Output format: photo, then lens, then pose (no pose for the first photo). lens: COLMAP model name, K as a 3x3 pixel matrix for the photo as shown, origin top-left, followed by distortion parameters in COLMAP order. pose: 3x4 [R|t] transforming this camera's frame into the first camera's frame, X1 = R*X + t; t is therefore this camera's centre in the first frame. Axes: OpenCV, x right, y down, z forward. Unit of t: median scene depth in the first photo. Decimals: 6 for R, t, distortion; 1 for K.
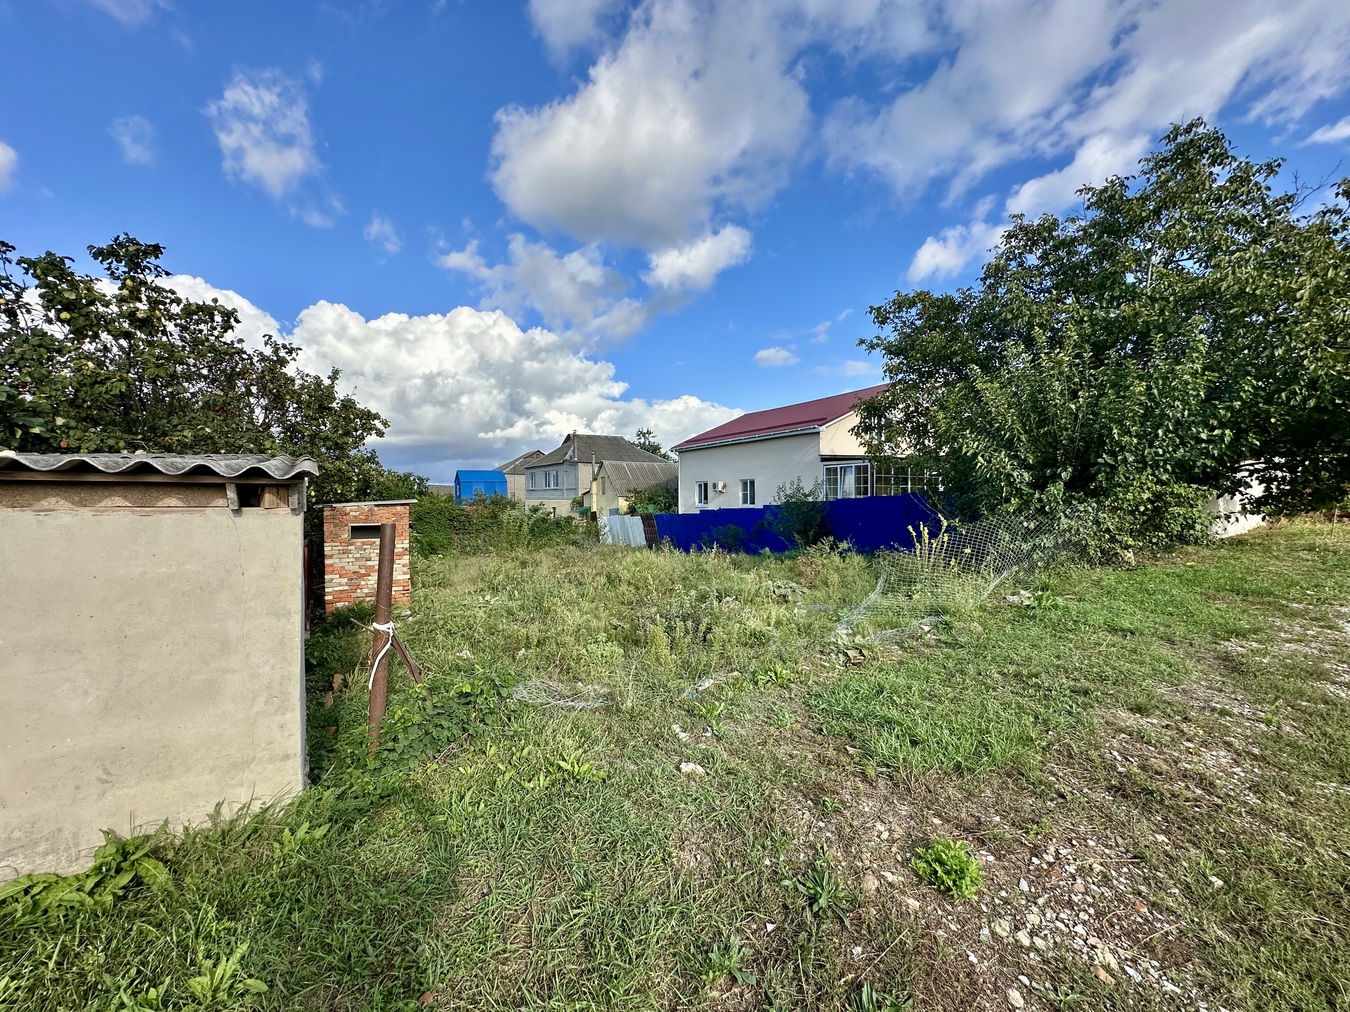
lens RADIAL K [[539.7, 0, 673.0], [0, 539.7, 502.0], [0, 0, 1]] dist [0.002803, -0.000197]
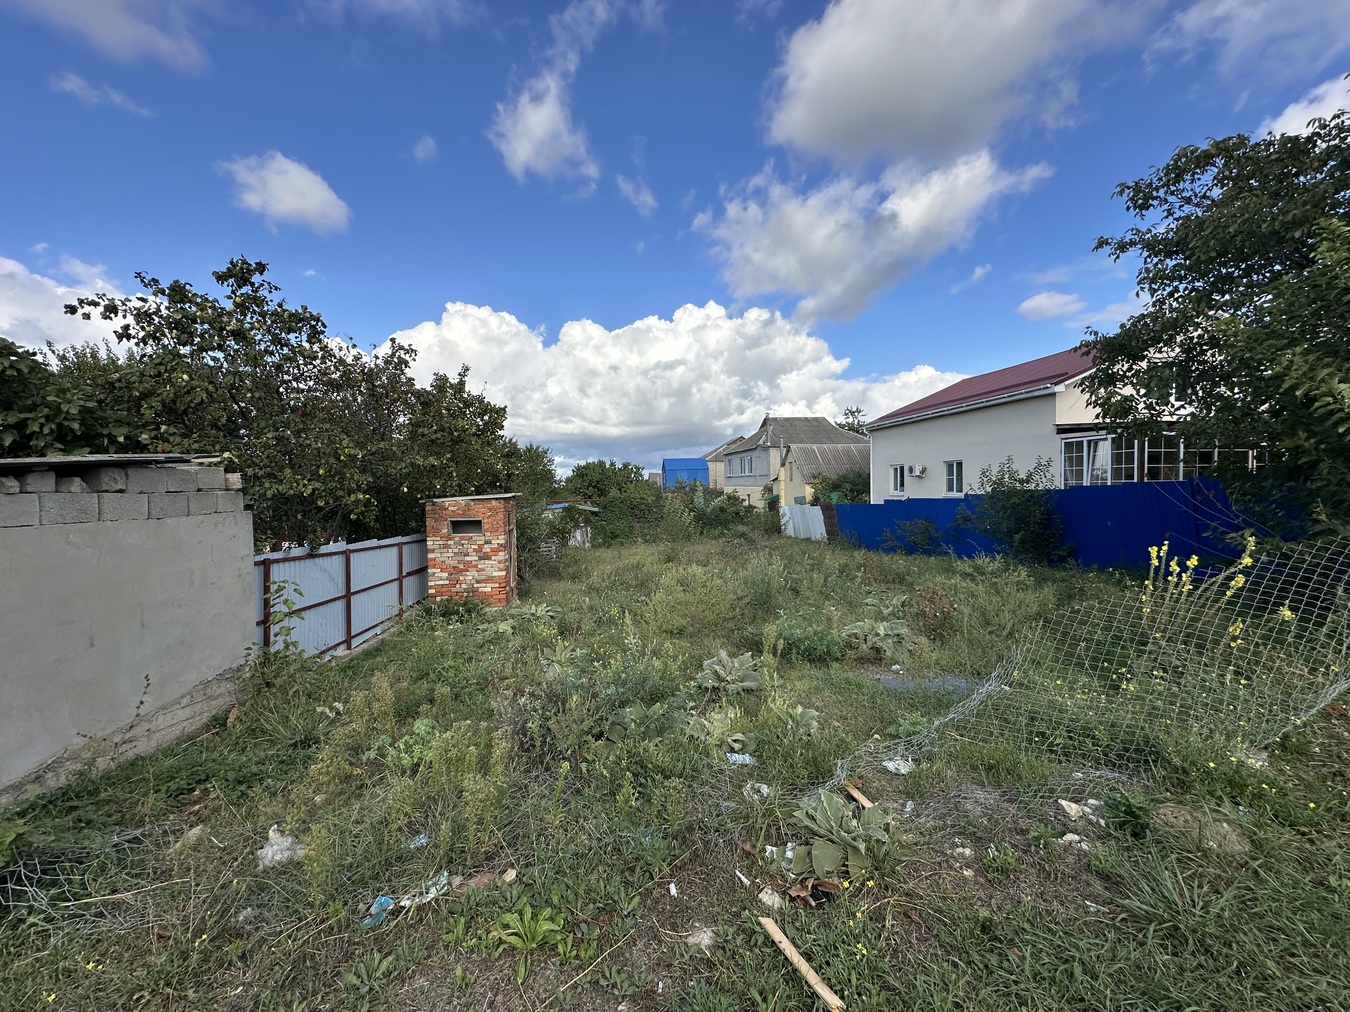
lens RADIAL K [[539.7, 0, 673.0], [0, 539.7, 502.0], [0, 0, 1]] dist [0.002803, -0.000197]
pose [[0.915754, 0.003167, -0.401727, 0.138934], [0.008108, 0.999620, 0.026363, -0.010163], [0.401658, -0.027399, 0.915380, 0.192385]]
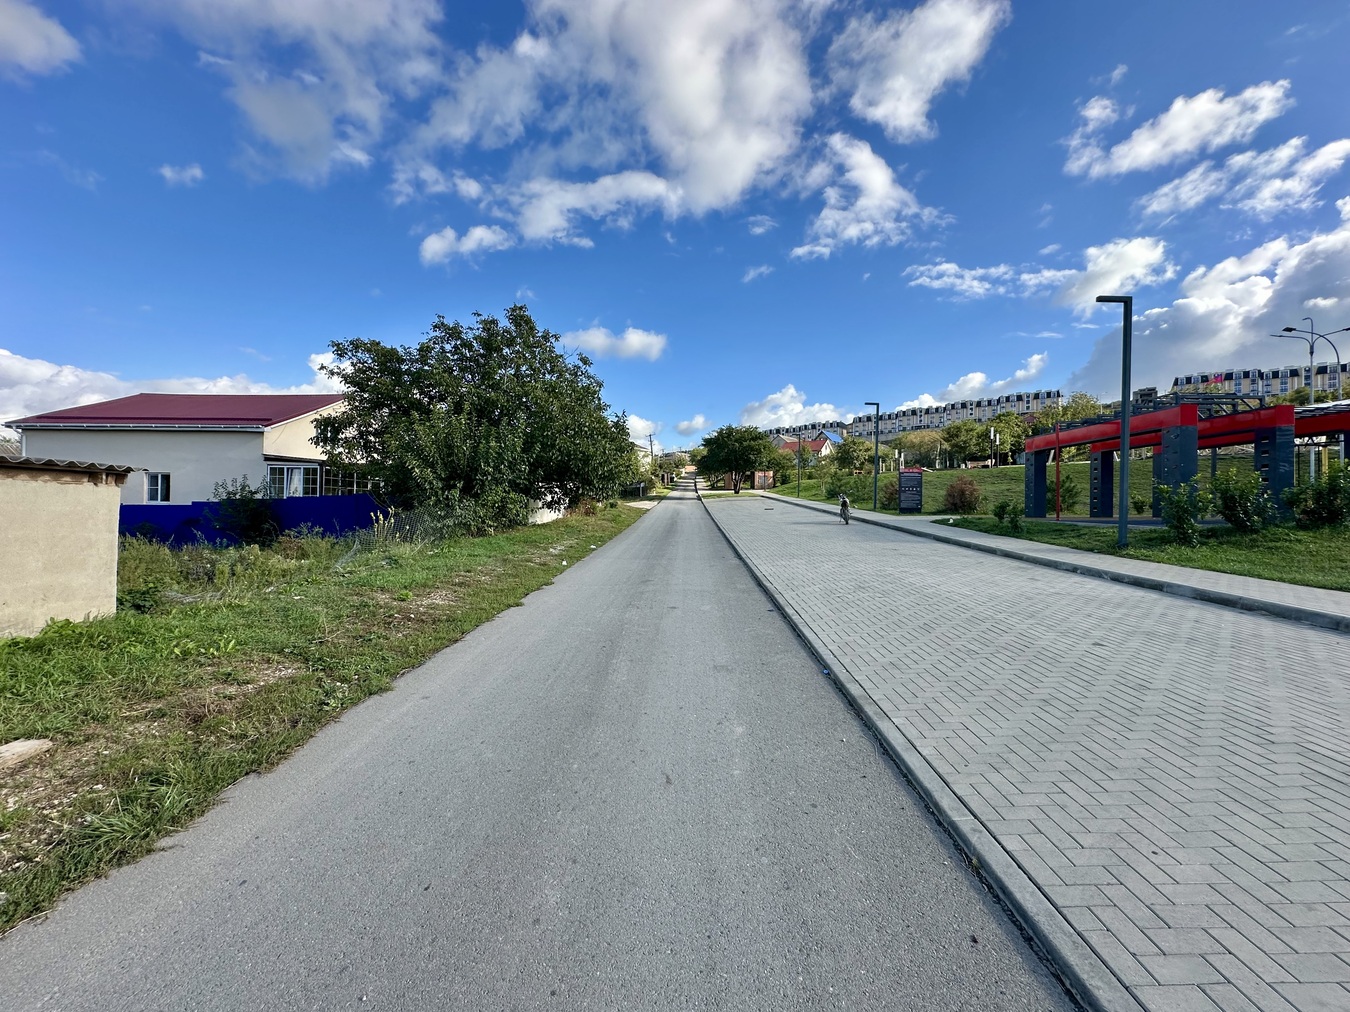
lens RADIAL K [[539.7, 0, 673.0], [0, 539.7, 502.0], [0, 0, 1]] dist [0.002803, -0.000197]
pose [[0.566990, 0.022487, 0.823418, -0.192826], [-0.015145, 0.999743, -0.016874, 0.013706], [-0.823586, -0.002904, 0.567184, -0.332260]]
